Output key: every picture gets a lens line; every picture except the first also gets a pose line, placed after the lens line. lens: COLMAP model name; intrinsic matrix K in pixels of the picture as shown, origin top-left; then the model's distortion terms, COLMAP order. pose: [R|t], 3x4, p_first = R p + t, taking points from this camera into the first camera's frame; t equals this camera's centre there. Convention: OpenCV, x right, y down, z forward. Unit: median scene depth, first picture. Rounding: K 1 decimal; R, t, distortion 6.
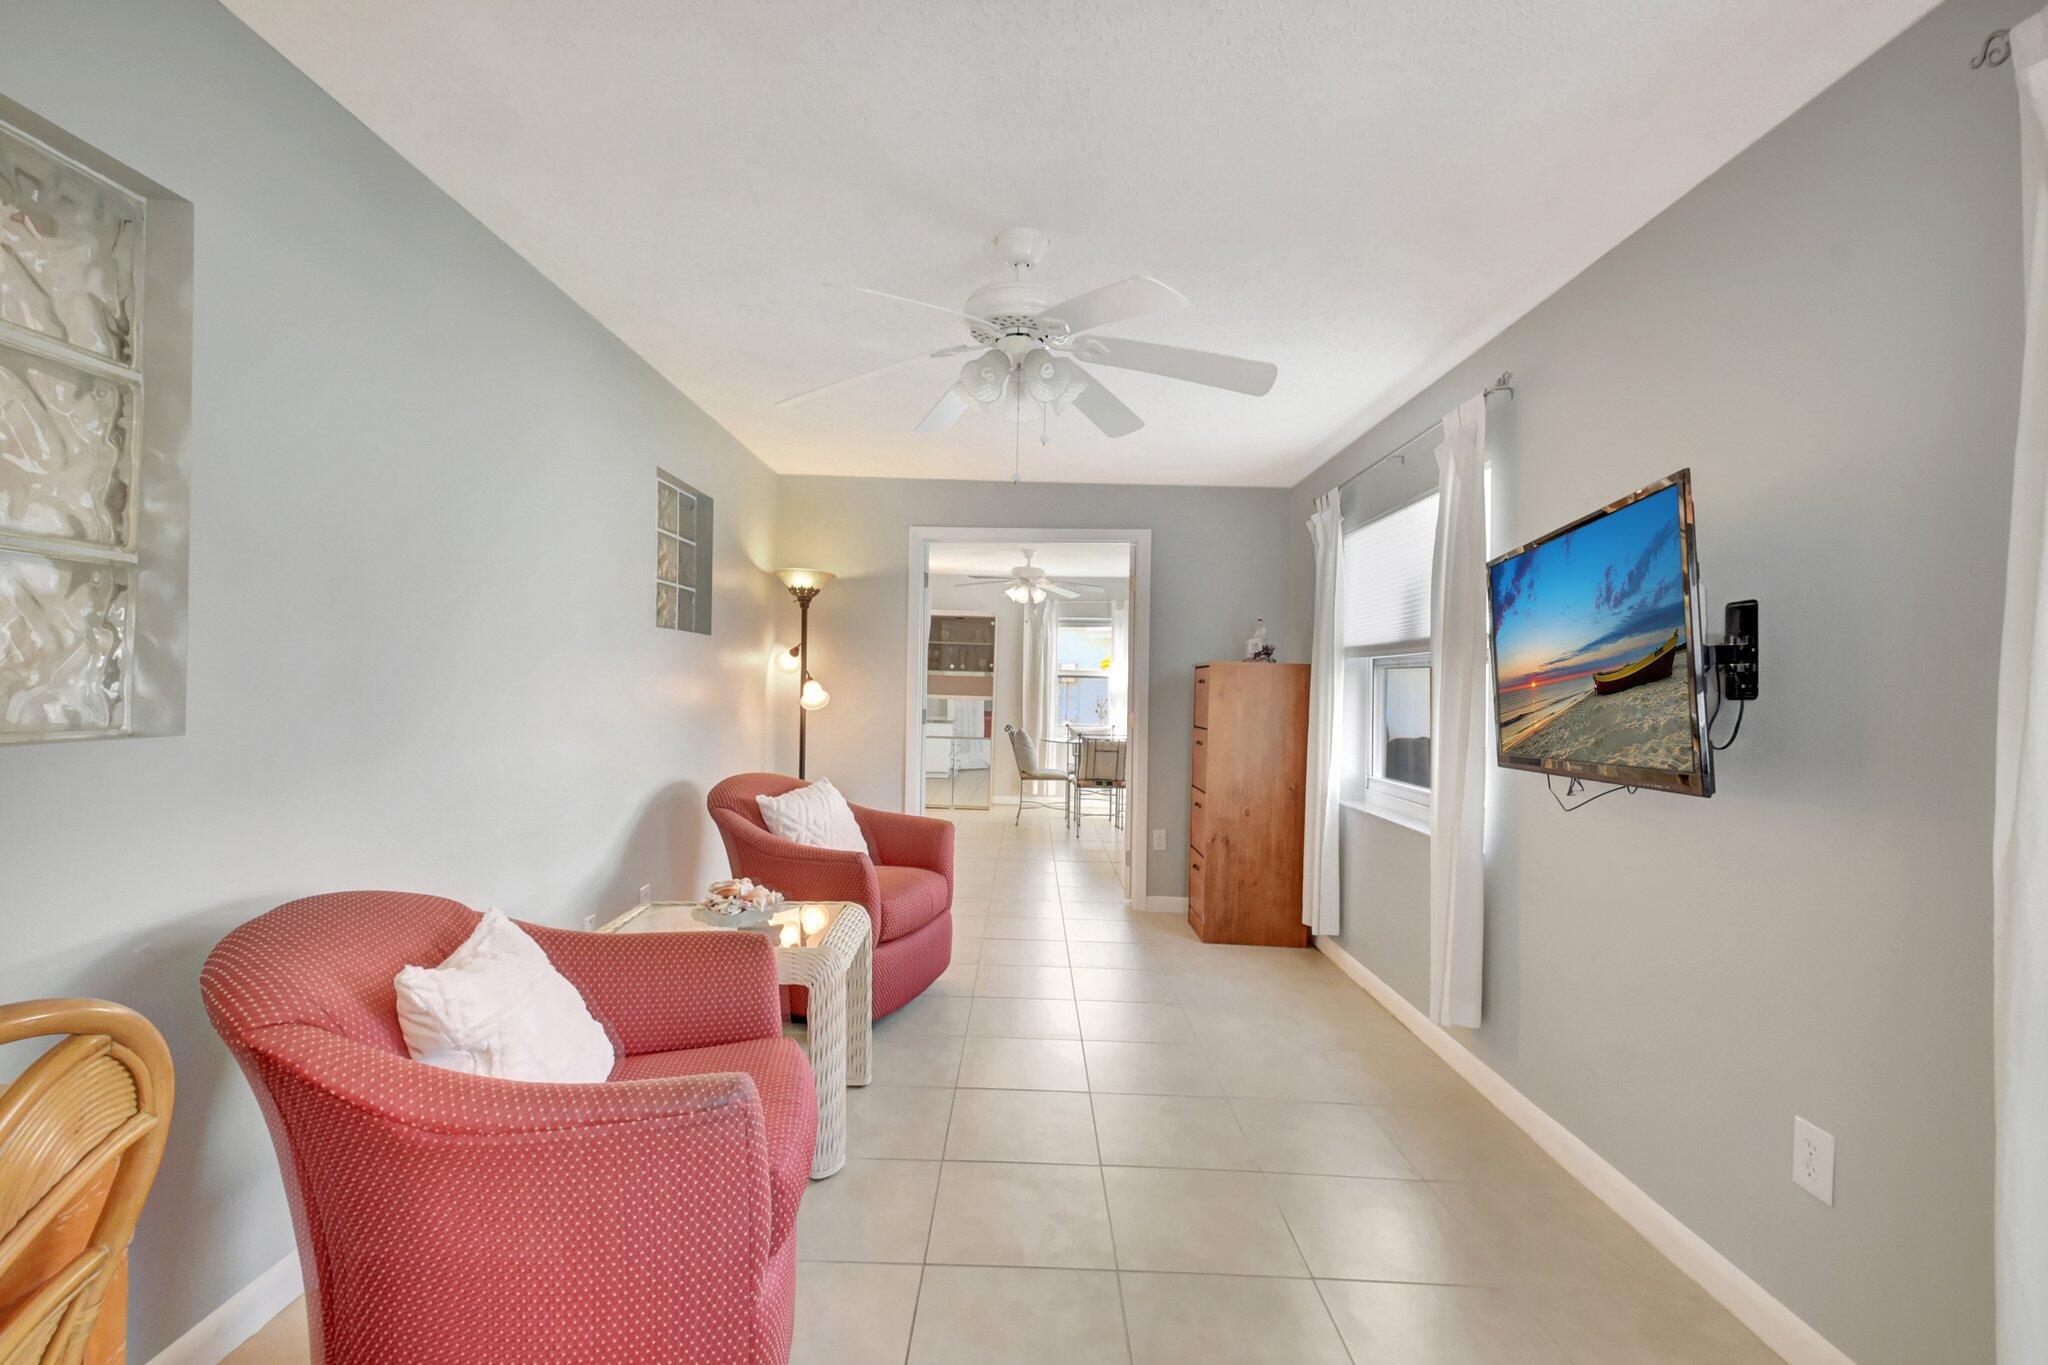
lens RADIAL K [[878.7, 0, 1015.4], [0, 878.7, 682.0], [0, 0, 1]] dist [0.039658, -0.023492]
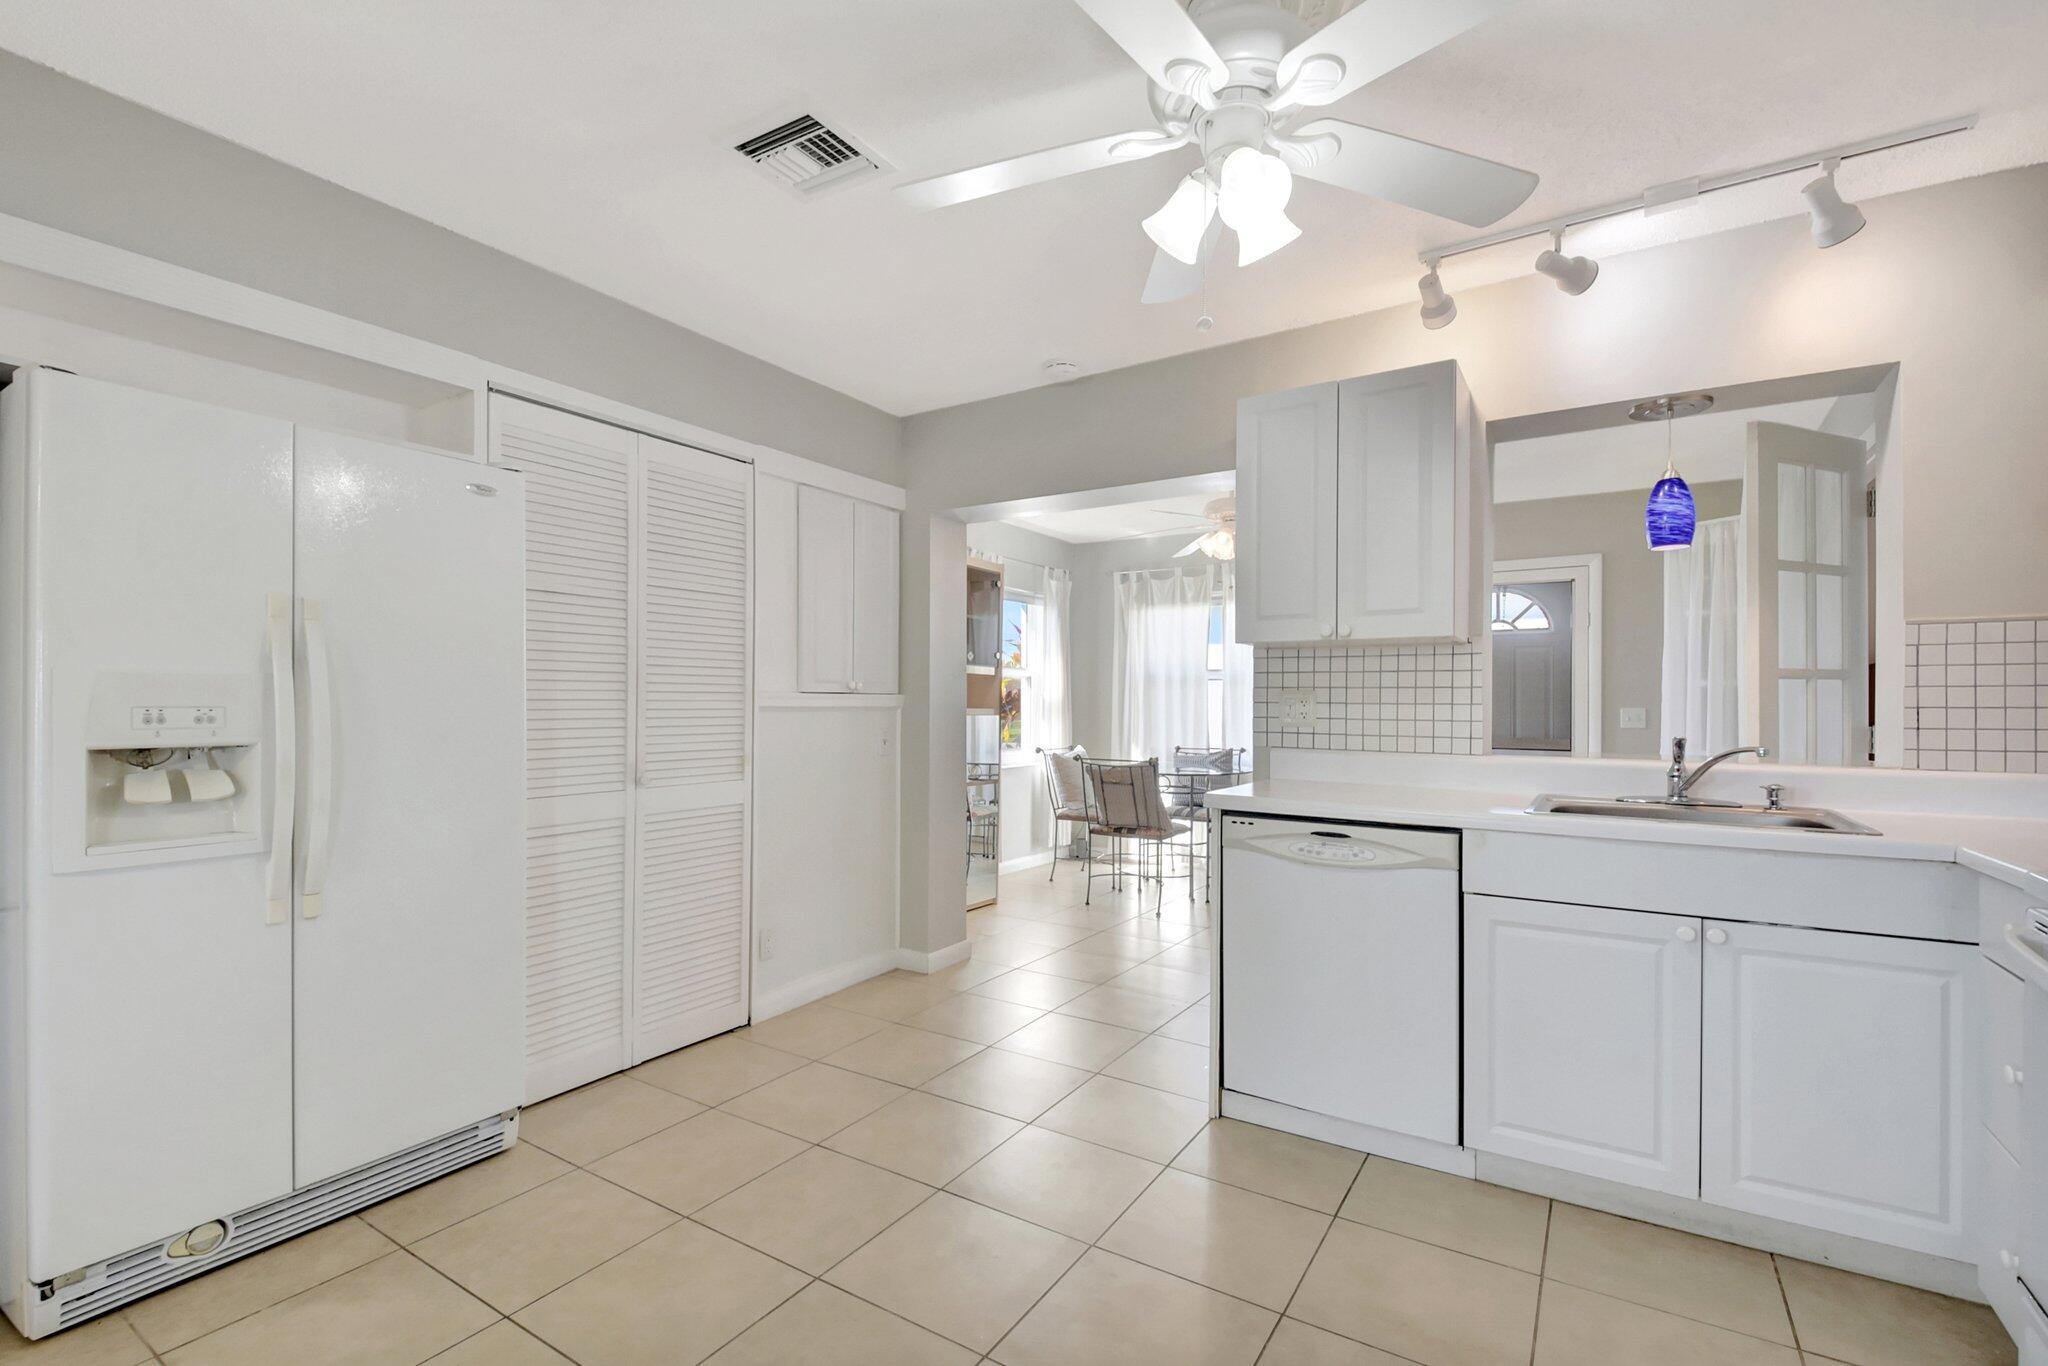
lens RADIAL K [[911.4, 0, 995.4], [0, 911.4, 698.1], [0, 0, 1]] dist [0.002240, -0.000535]
pose [[0.539089, -0.009193, 0.842199, -1.036290], [0.001182, 0.999948, 0.010158, 0.005909], [-0.842248, -0.004481, 0.539072, 1.308131]]
